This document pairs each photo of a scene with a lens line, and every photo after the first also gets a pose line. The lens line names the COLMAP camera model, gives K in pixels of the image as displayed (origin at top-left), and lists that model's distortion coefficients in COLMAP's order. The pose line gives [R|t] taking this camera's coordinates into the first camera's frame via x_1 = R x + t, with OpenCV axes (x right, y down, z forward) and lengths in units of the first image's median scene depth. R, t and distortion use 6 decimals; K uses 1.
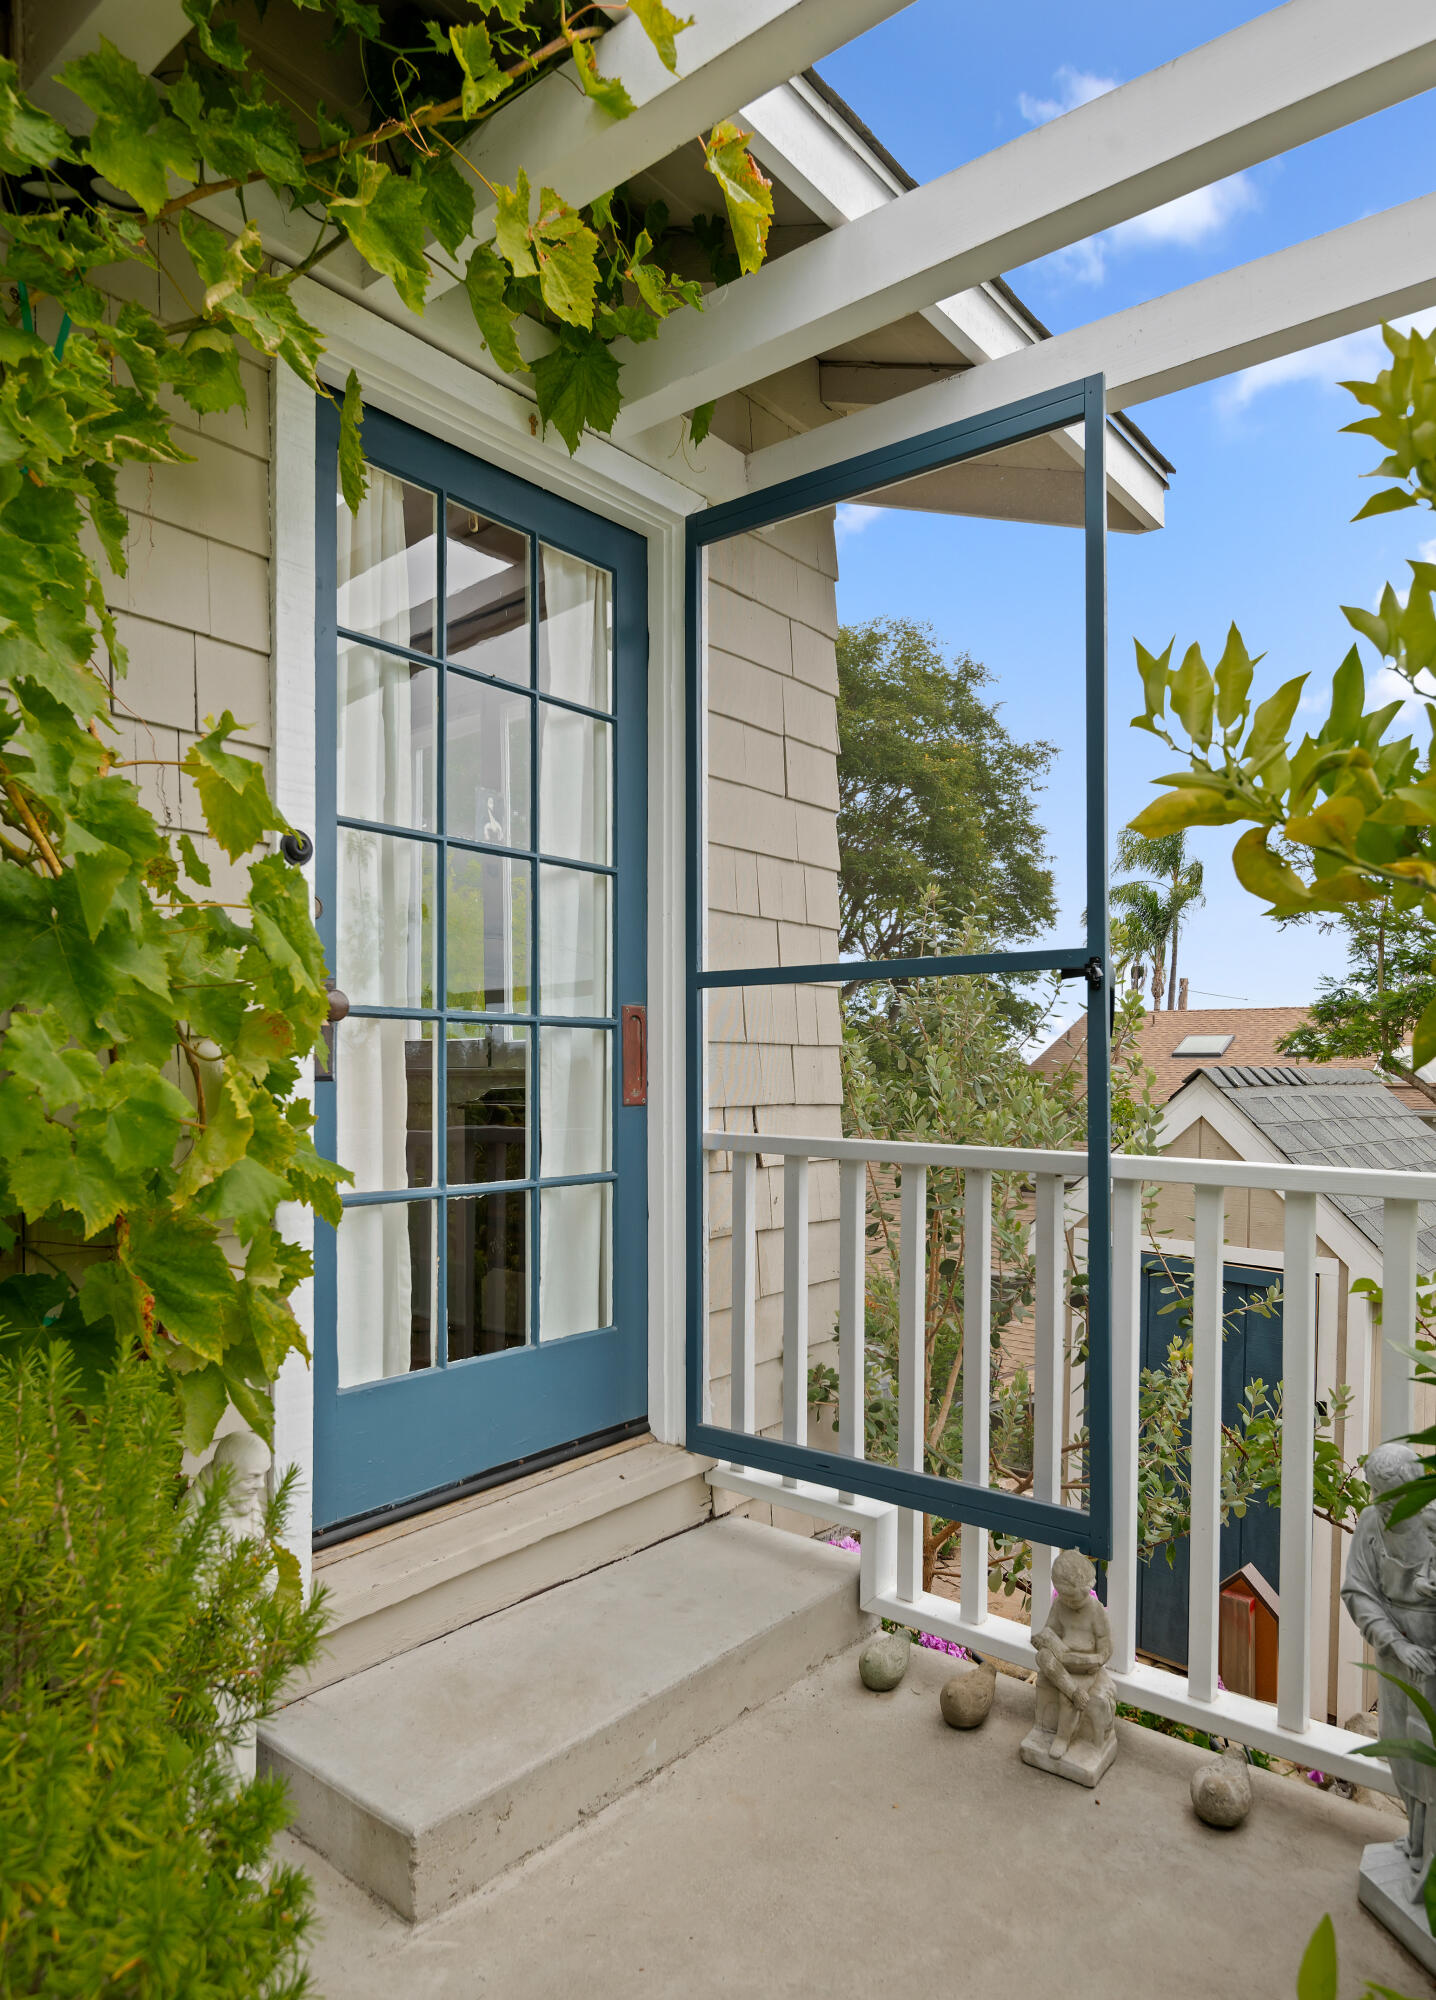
lens RADIAL K [[1215.1, 0, 706.7], [0, 1215.1, 1045.8], [0, 0, 1]] dist [-0.009308, -0.002351]
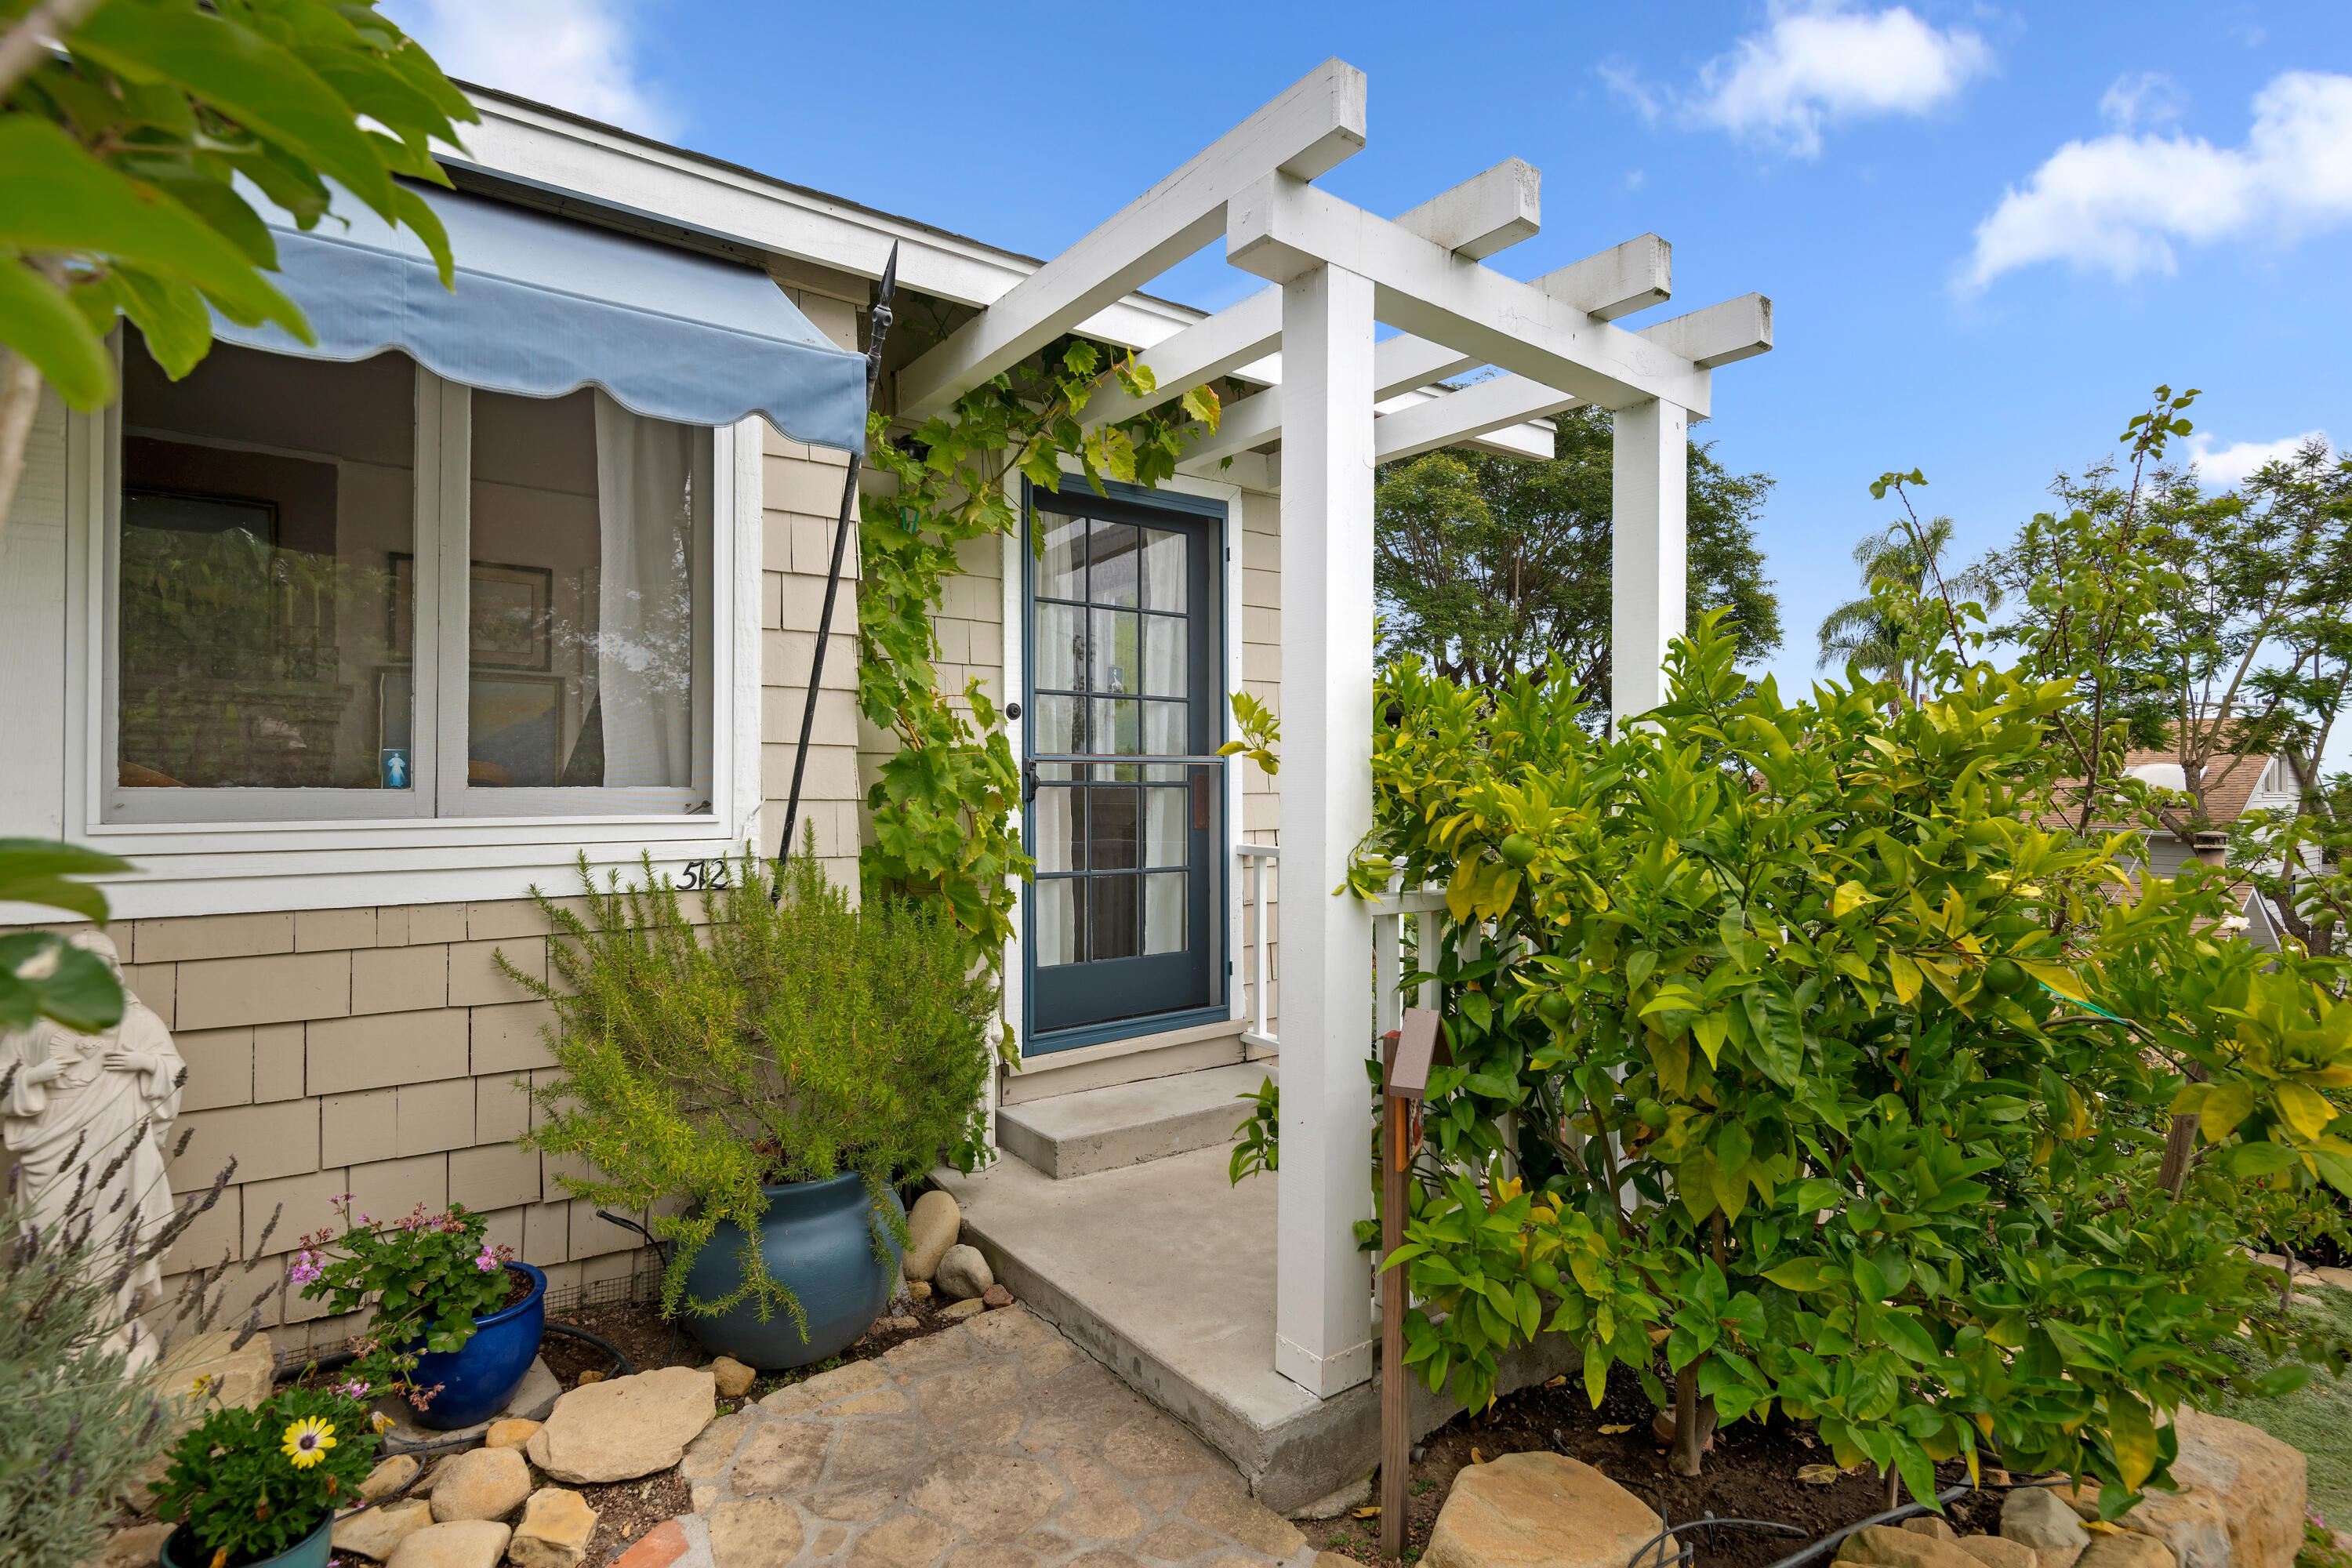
lens RADIAL K [[1107.2, 0, 1174.1], [0, 1107.2, 781.1], [0, 0, 1]] dist [-0.005931, -0.000664]
pose [[0.972520, 0.000143, -0.232818, 0.355143], [0.003069, 0.999905, 0.013436, -0.056581], [0.232797, -0.013781, 0.972428, -0.760344]]
